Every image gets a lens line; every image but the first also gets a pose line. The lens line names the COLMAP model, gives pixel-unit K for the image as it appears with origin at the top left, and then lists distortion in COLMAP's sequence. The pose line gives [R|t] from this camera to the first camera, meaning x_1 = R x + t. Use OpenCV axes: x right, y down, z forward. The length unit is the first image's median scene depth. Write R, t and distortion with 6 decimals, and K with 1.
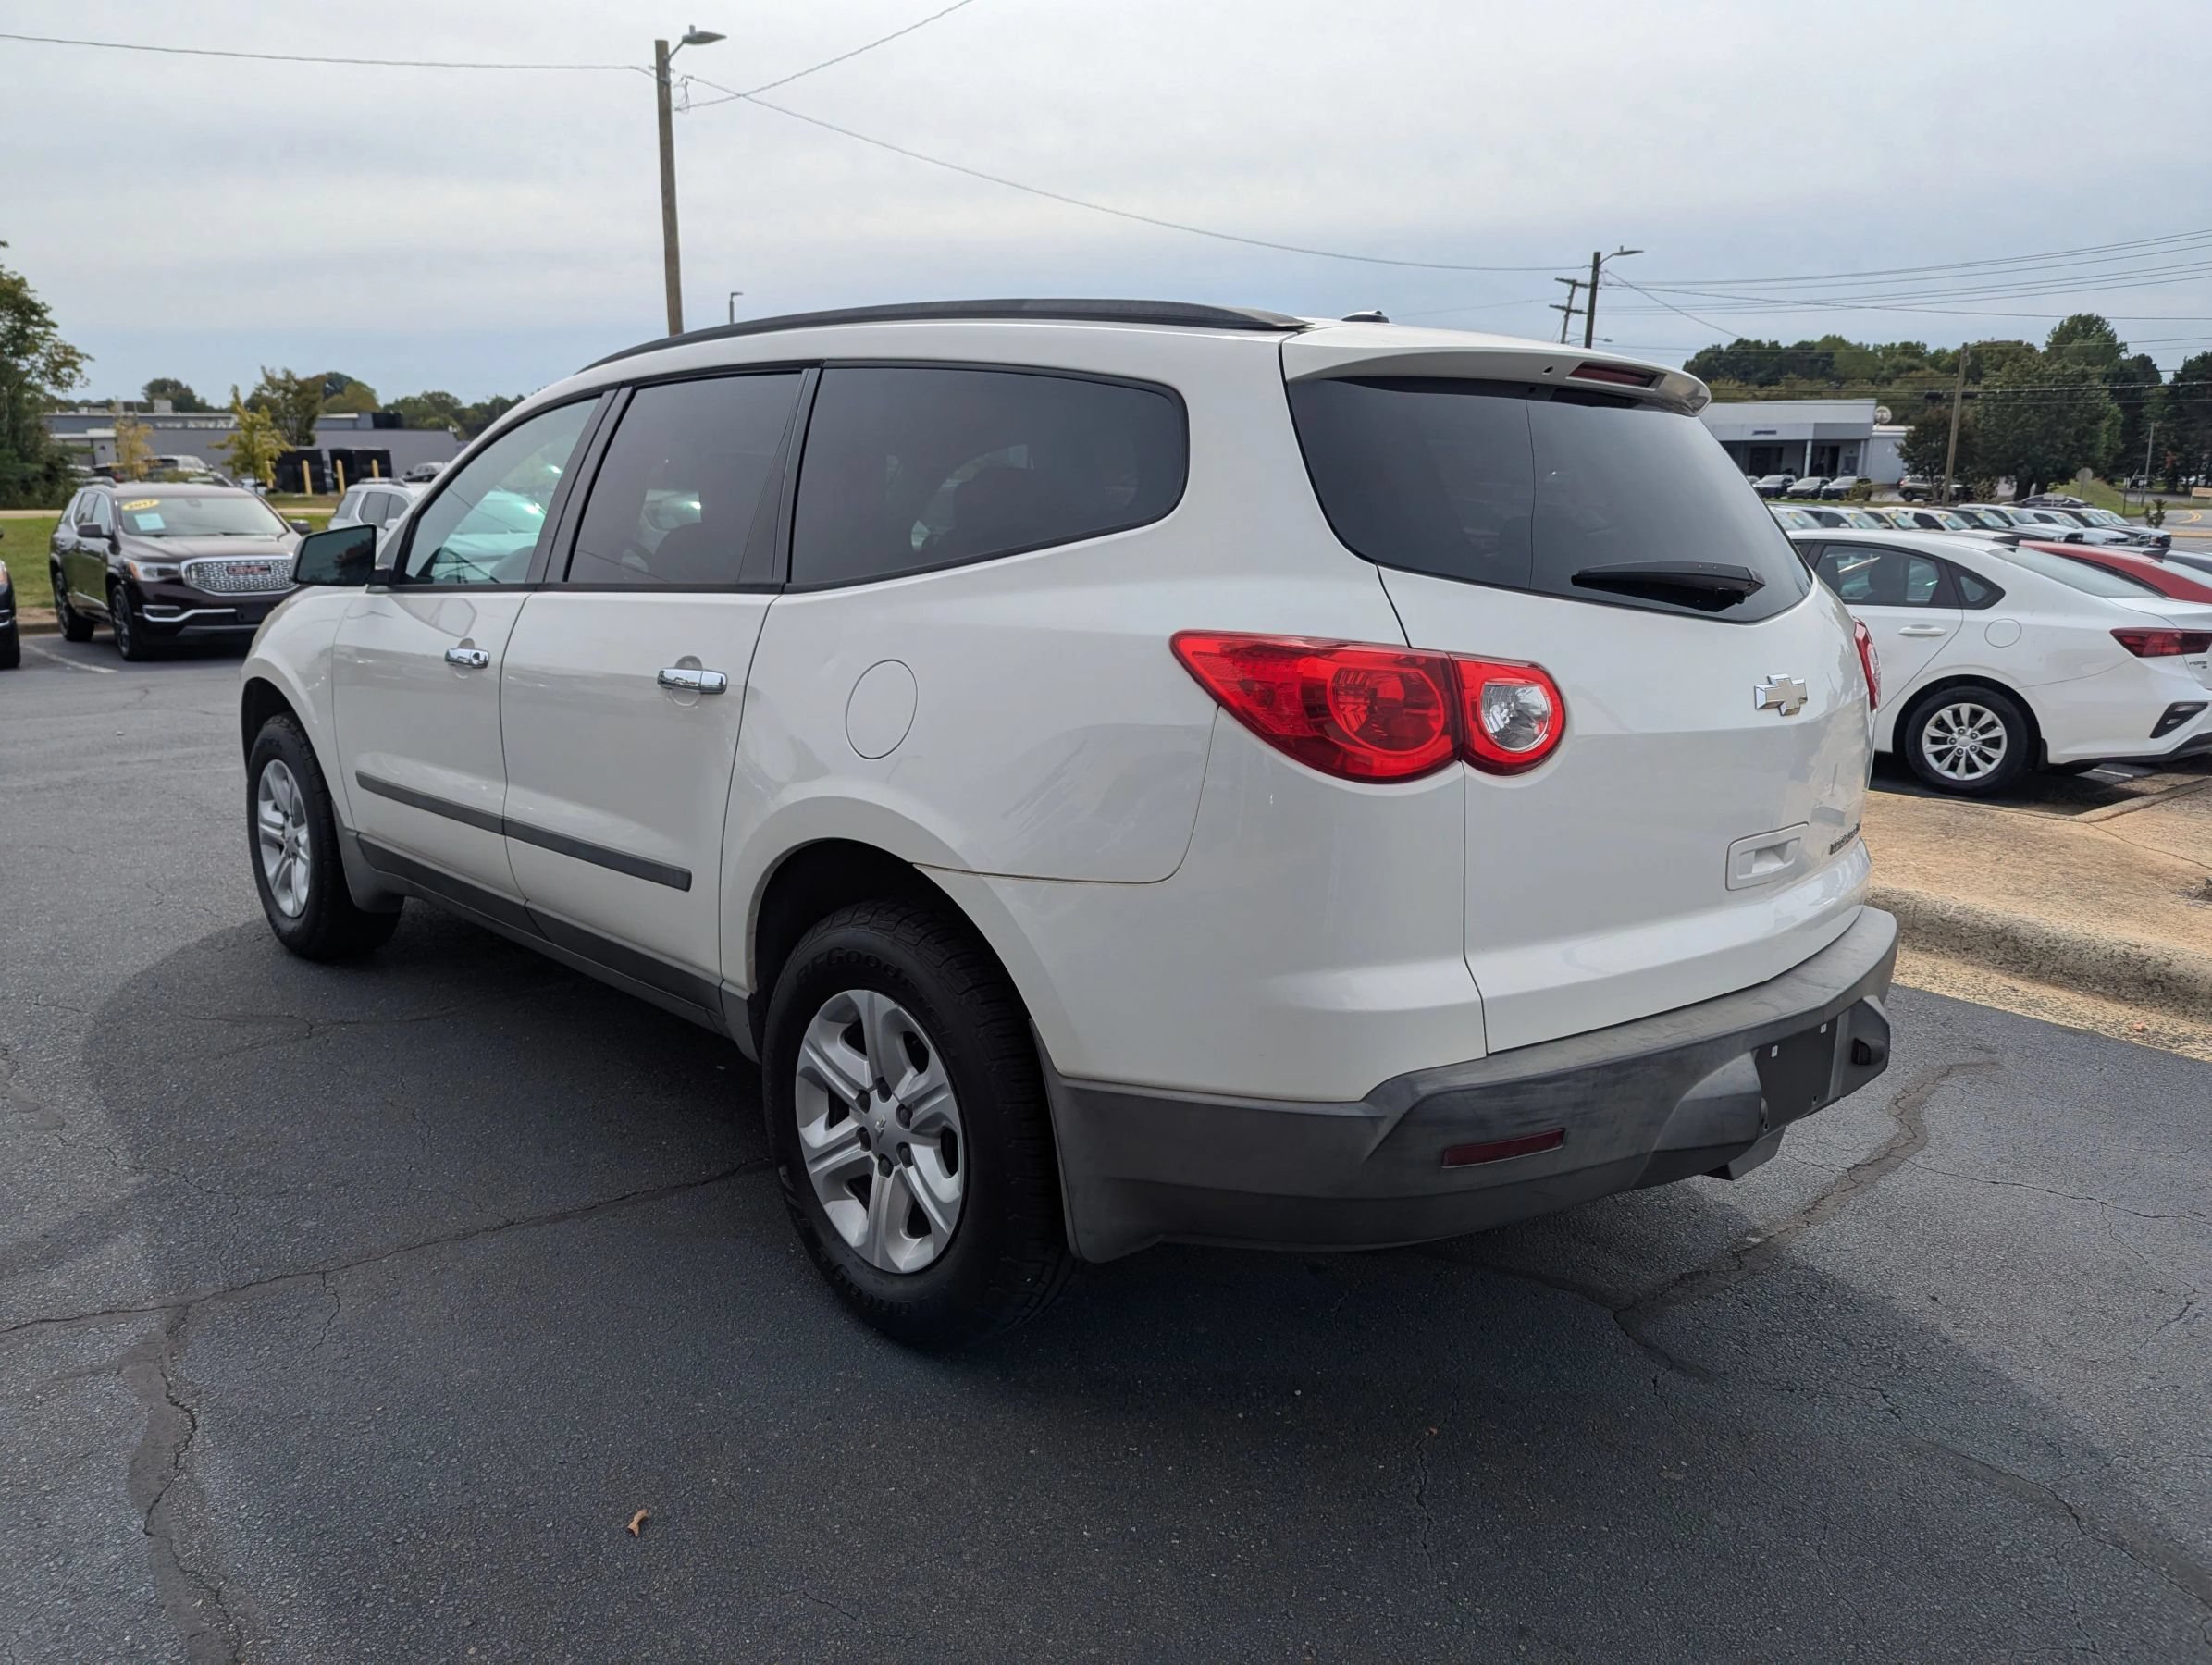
lens RADIAL K [[1589.6, 0, 1109.5], [0, 1589.6, 821.4], [0, 0, 1]] dist [0.039171, -0.027676]
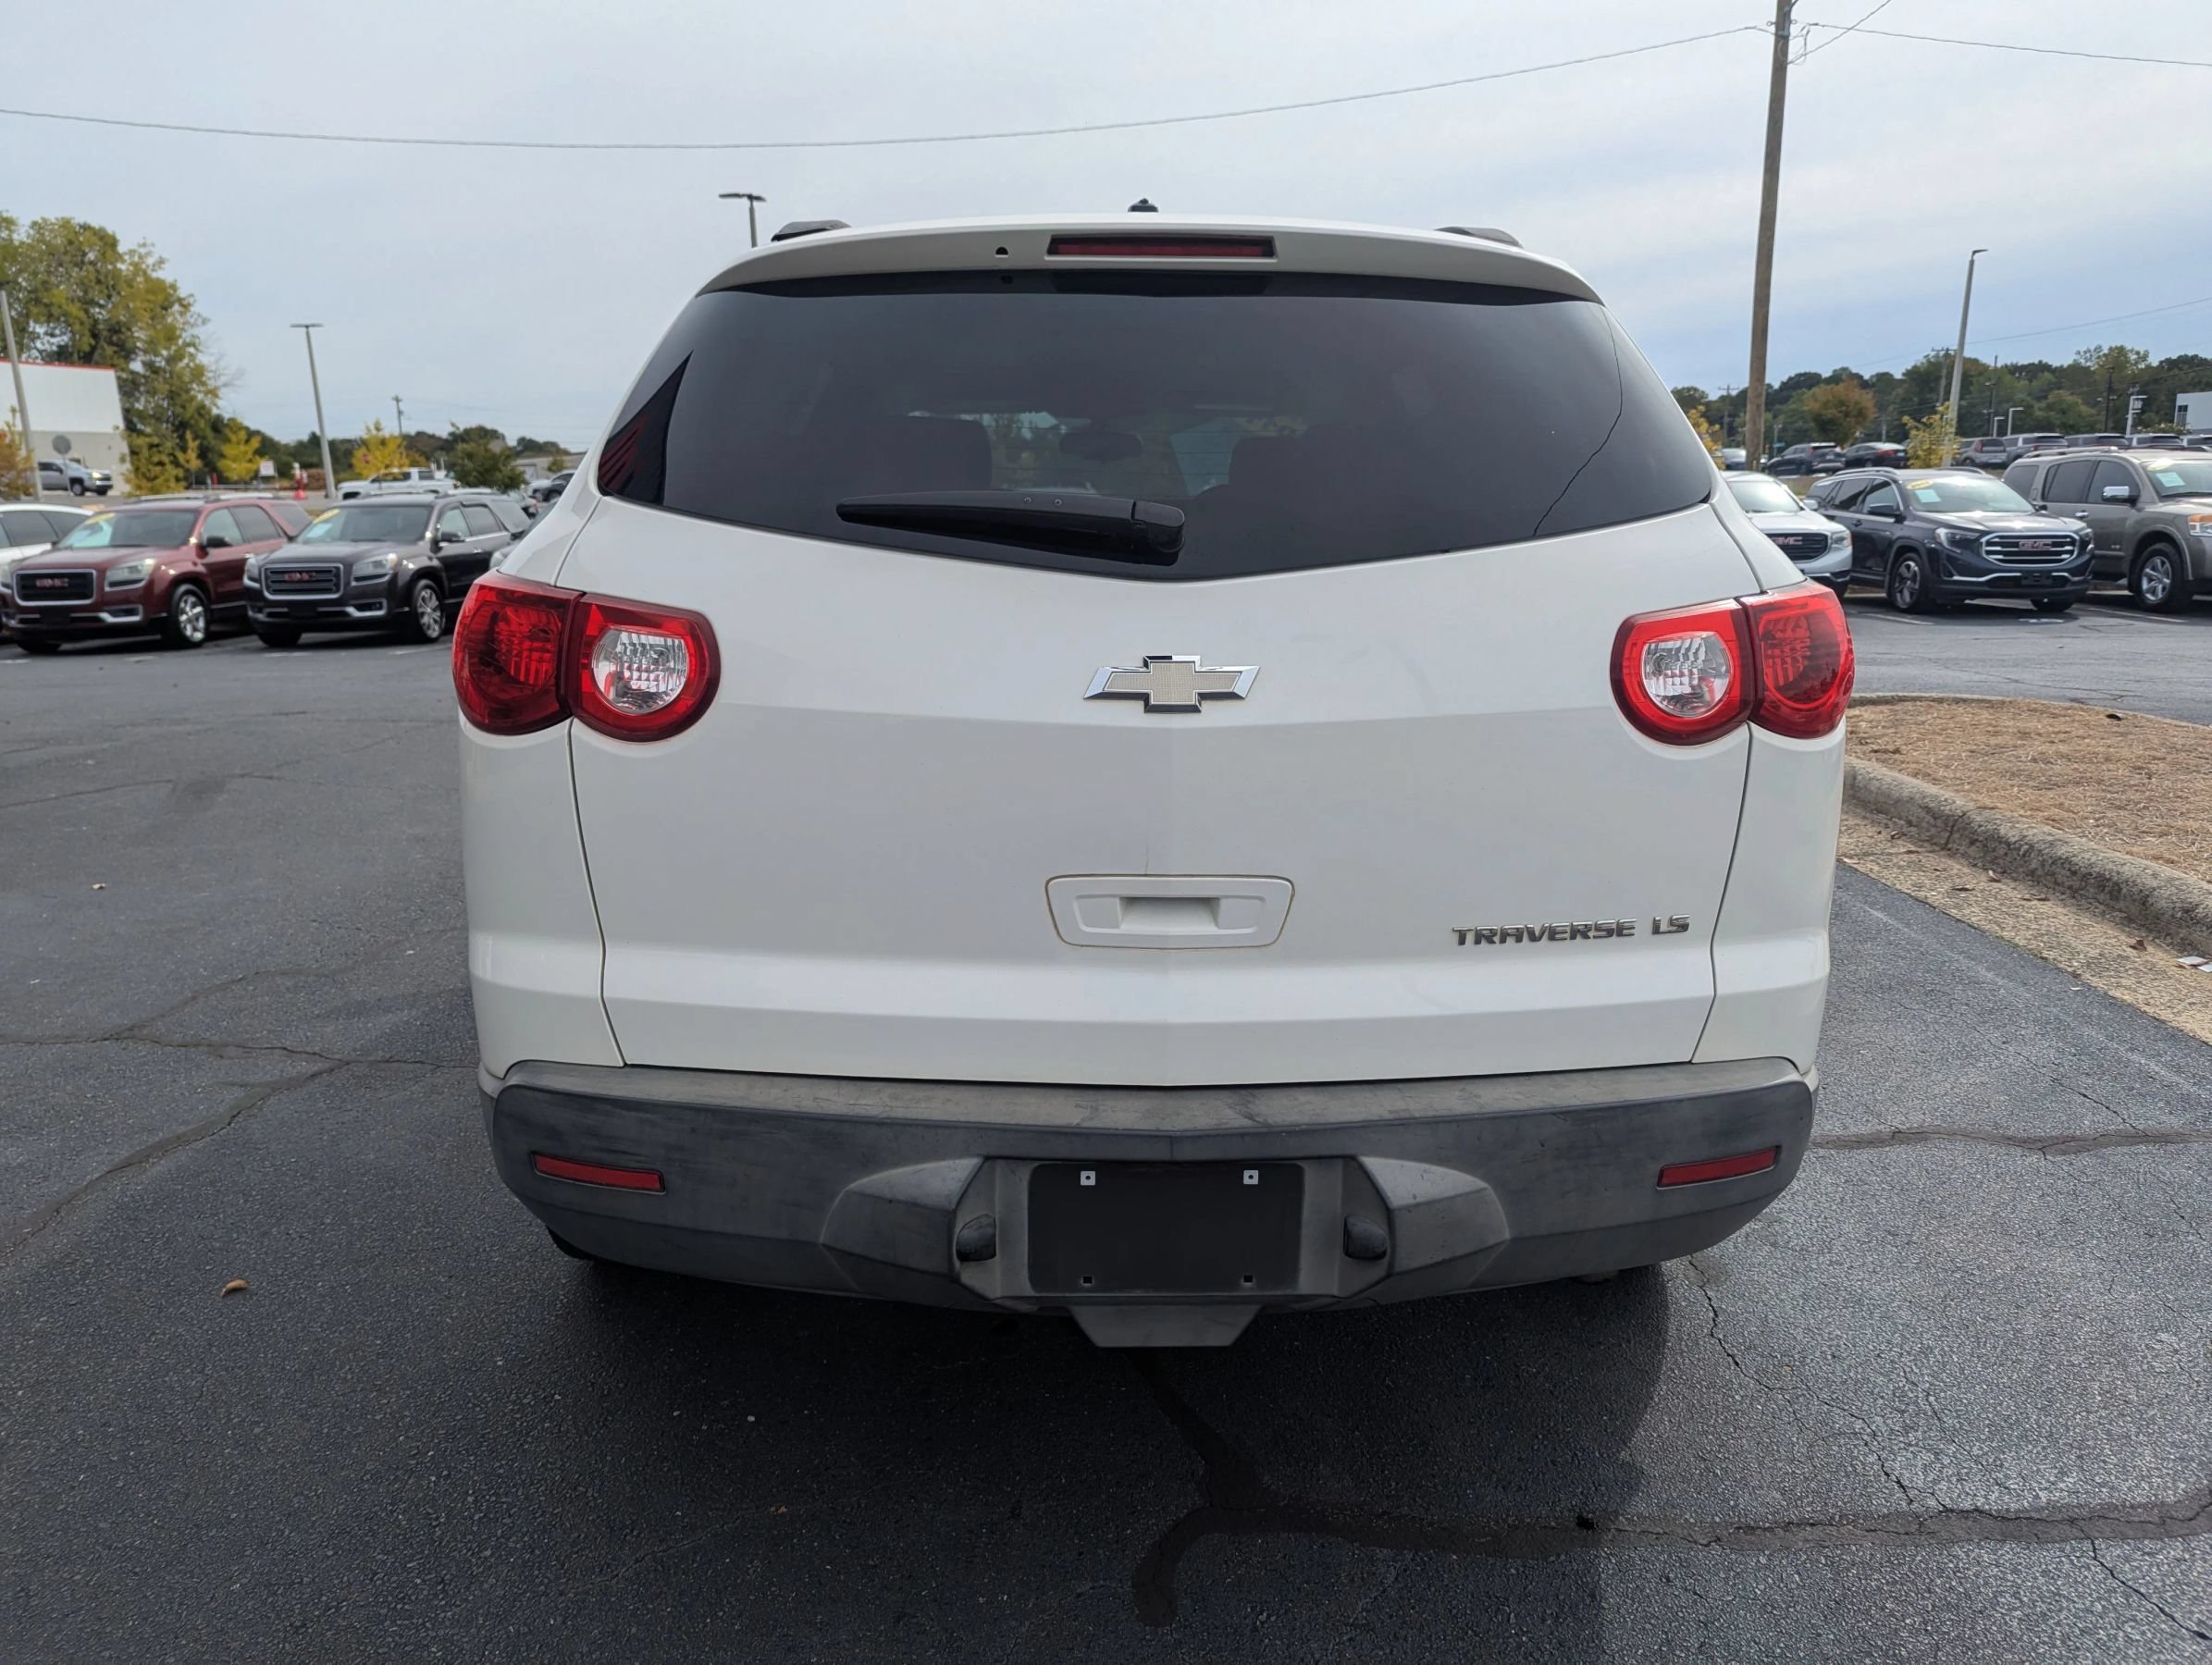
lens RADIAL K [[1619.0, 0, 1106.0], [0, 1619.0, 832.5], [0, 0, 1]] dist [-0.021126, 0.002082]
pose [[0.712970, 0.118112, -0.691176, 0.880022], [-0.112770, 0.992194, 0.053227, -0.047534], [0.692067, 0.039995, 0.720724, 0.471635]]
